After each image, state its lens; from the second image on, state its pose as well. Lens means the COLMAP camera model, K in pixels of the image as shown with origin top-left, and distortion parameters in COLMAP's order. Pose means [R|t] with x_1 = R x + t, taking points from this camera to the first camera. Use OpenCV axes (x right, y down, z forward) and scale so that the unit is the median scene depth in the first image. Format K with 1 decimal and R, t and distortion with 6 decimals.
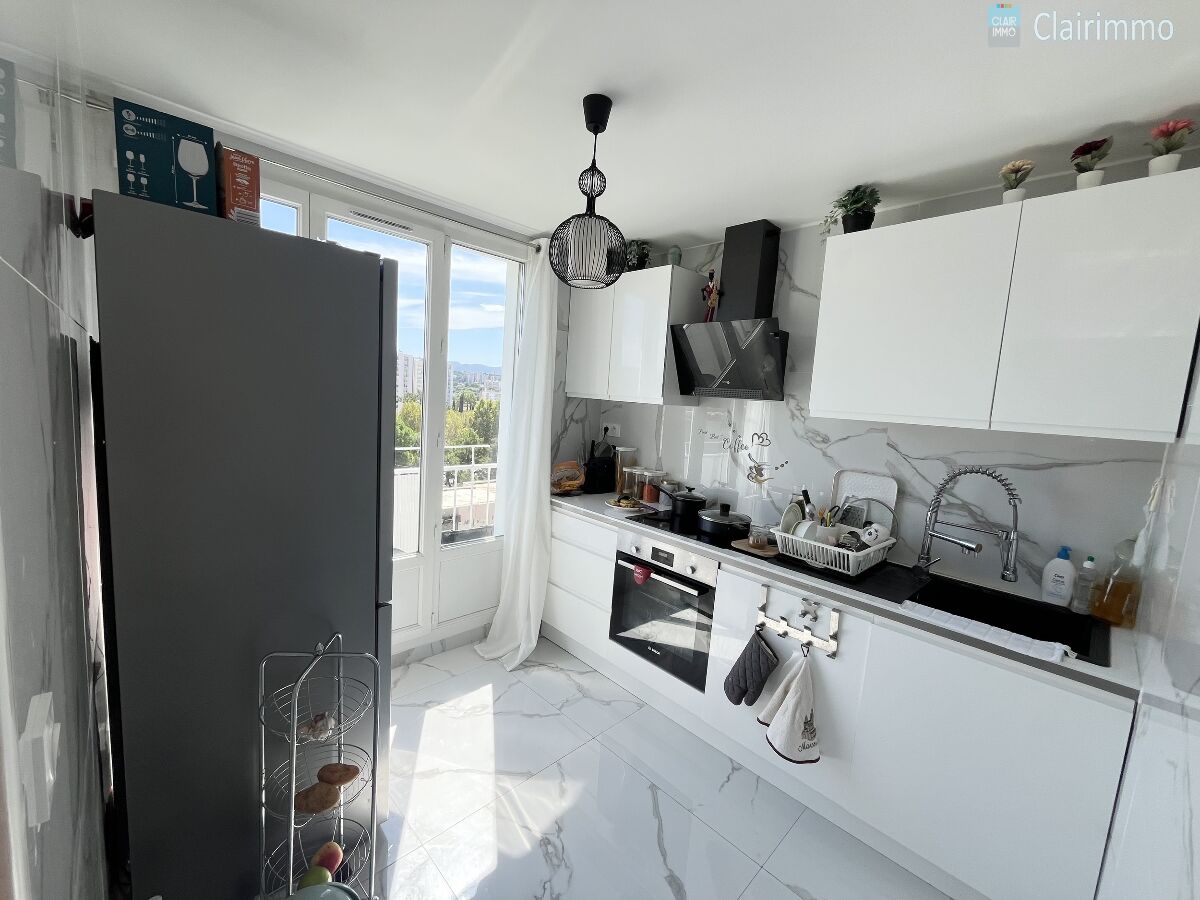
lens RADIAL K [[490.4, 0, 598.8], [0, 490.4, 448.7], [0, 0, 1]] dist [0.000379, 0.000248]
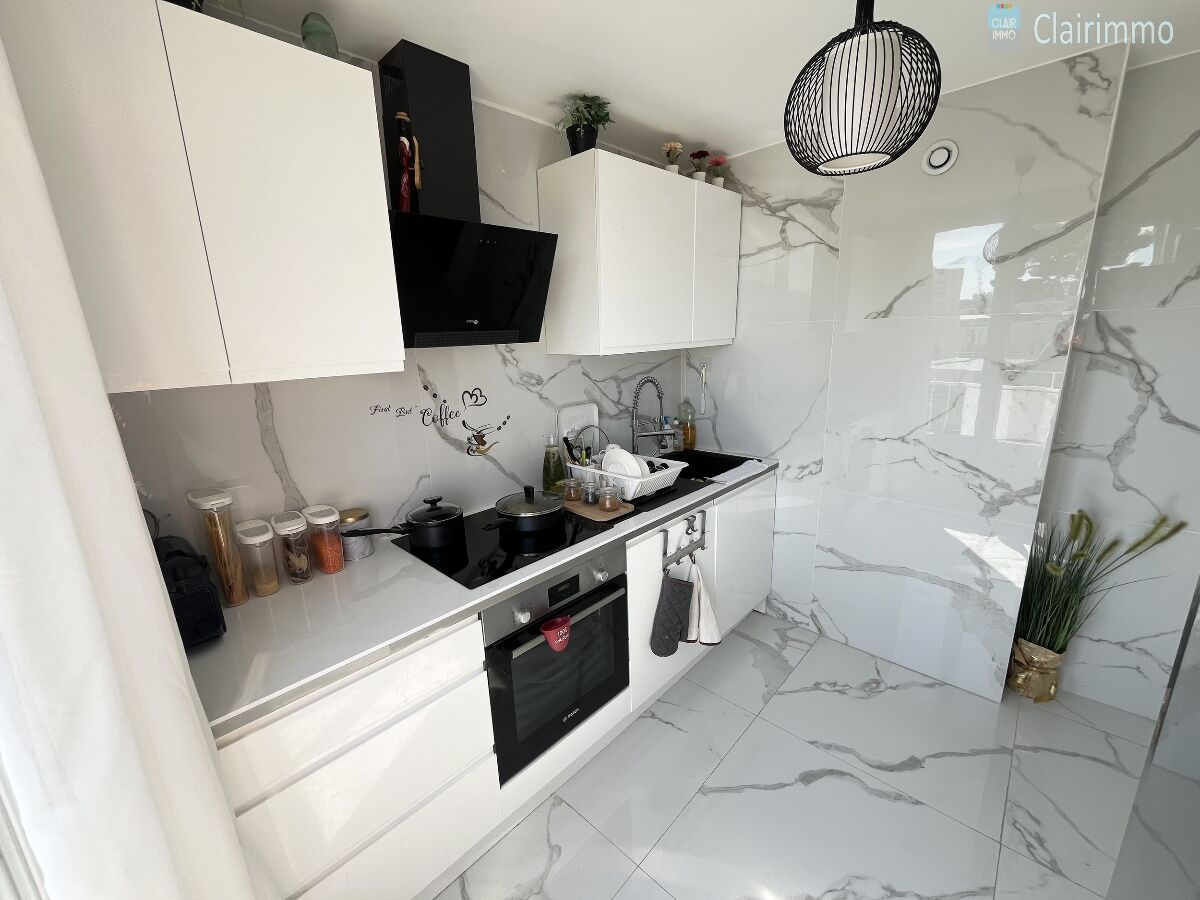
lens RADIAL K [[490.4, 0, 599.5], [0, 490.4, 453.3], [0, 0, 1]] dist [0.000379, 0.000248]
pose [[-0.030854, -0.303756, 0.952250, -0.447731], [0.140639, 0.941907, 0.305013, -0.152996], [-0.989580, 0.143334, 0.013658, 0.890239]]
